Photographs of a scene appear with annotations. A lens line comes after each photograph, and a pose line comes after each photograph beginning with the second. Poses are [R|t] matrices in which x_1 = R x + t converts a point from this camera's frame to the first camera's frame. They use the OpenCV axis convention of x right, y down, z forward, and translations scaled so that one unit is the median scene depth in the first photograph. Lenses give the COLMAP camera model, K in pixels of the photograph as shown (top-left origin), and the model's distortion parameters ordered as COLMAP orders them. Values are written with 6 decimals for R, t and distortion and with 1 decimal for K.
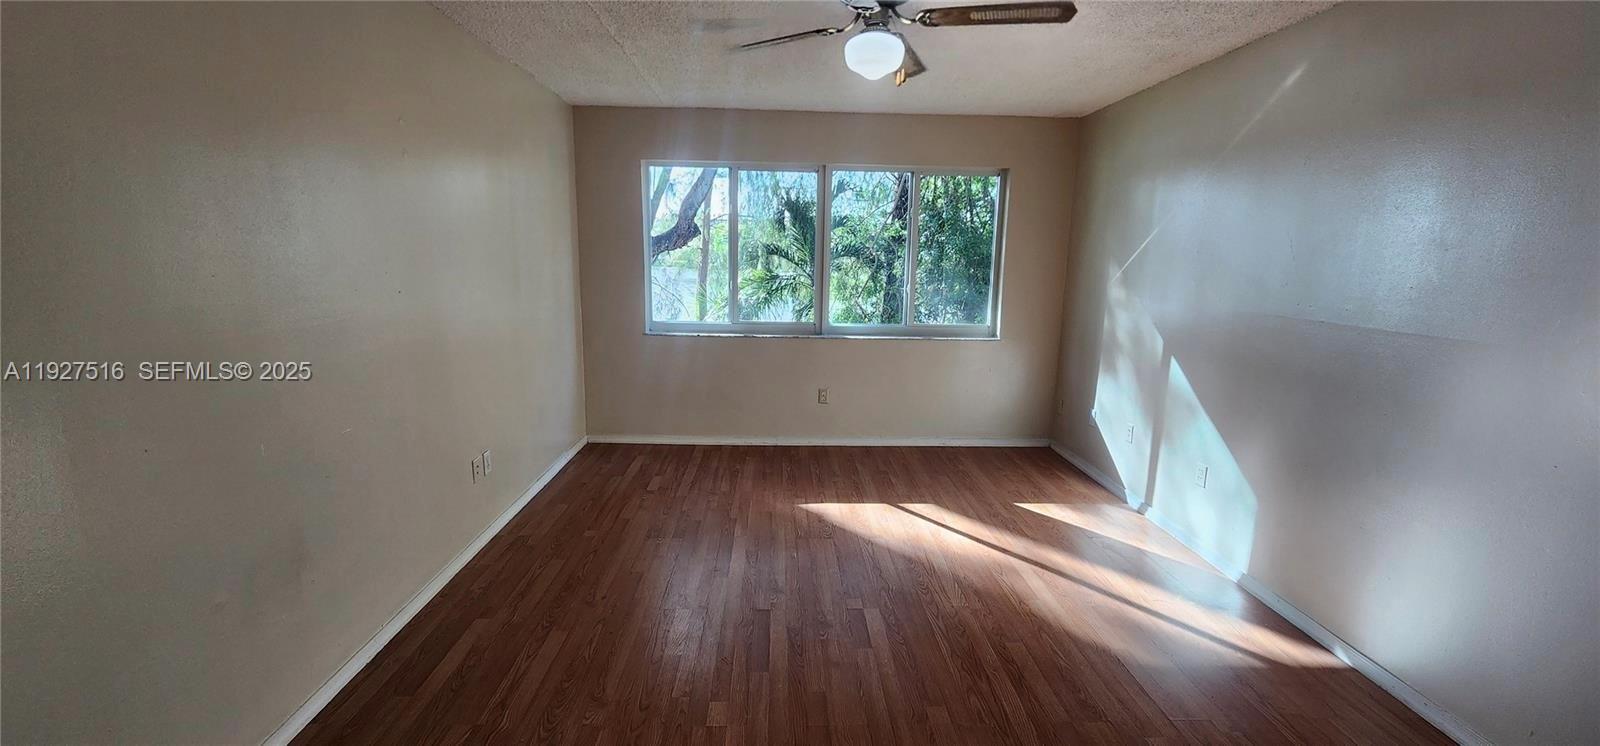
lens RADIAL K [[667.9, 0, 800.4], [0, 667.9, 375.0], [0, 0, 1]] dist [0.003973, 0.000147]
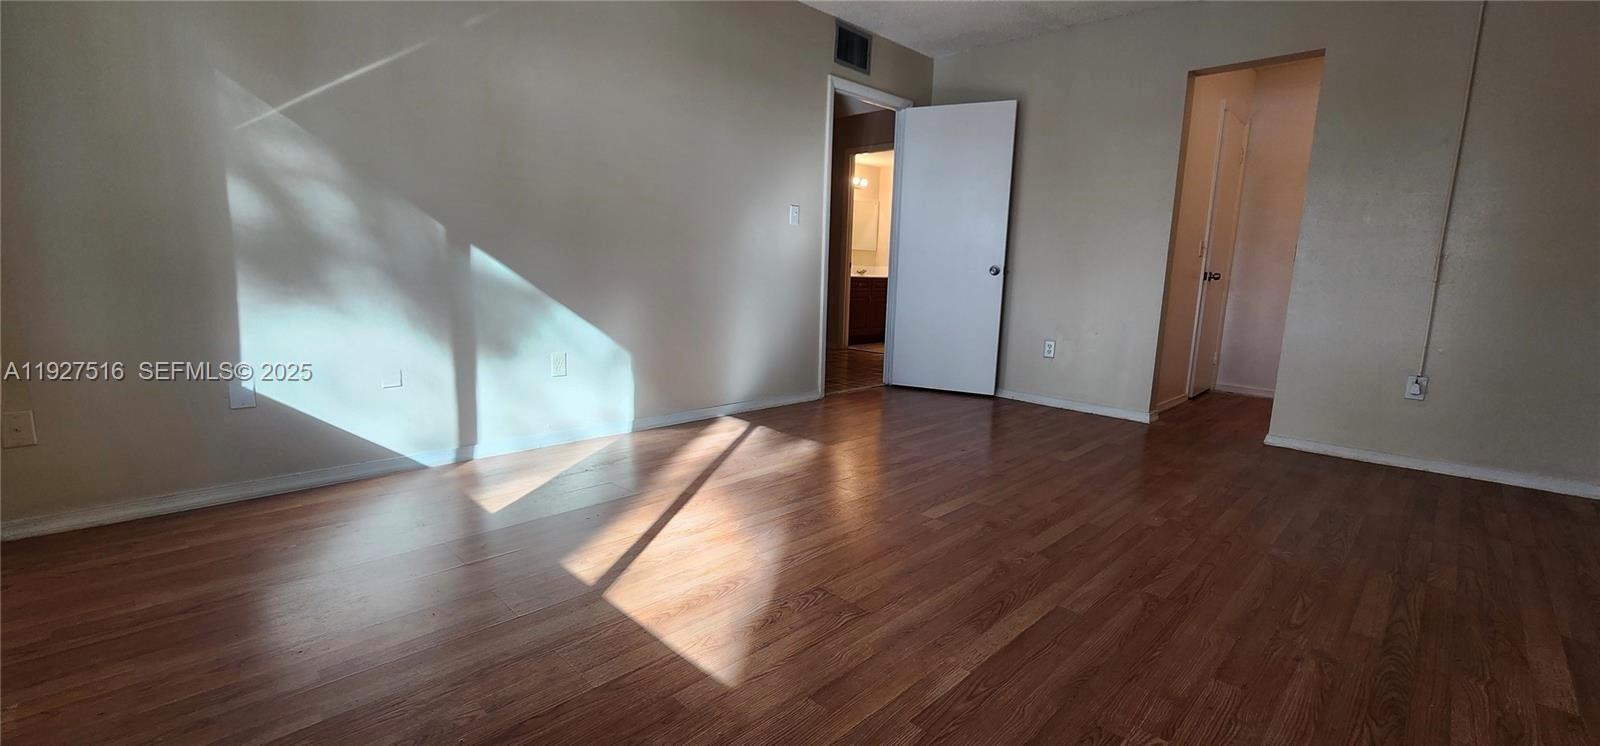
lens RADIAL K [[667.9, 0, 800.4], [0, 667.9, 375.0], [0, 0, 1]] dist [0.003973, 0.000147]
pose [[-0.684250, -0.157507, 0.712034, -0.314826], [0.091308, 0.950208, 0.297938, -0.087884], [-0.723508, 0.268879, -0.635799, 1.357956]]
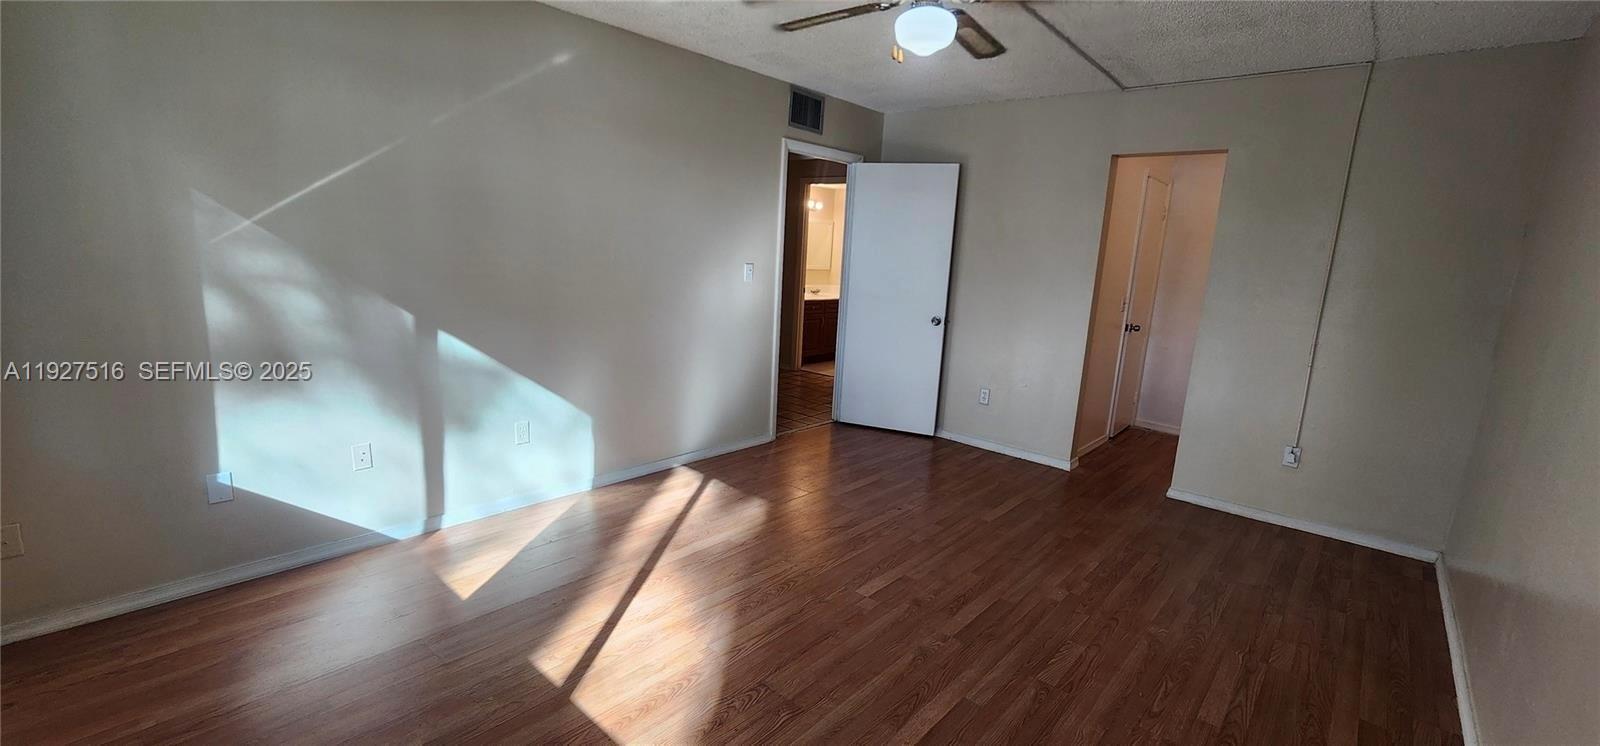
lens RADIAL K [[667.9, 0, 800.4], [0, 667.9, 375.0], [0, 0, 1]] dist [0.003973, 0.000147]
pose [[-0.726433, -0.190147, 0.660408, -0.351731], [0.058847, 0.940221, 0.335442, -0.245260], [-0.684713, 0.282539, -0.671818, 1.362300]]
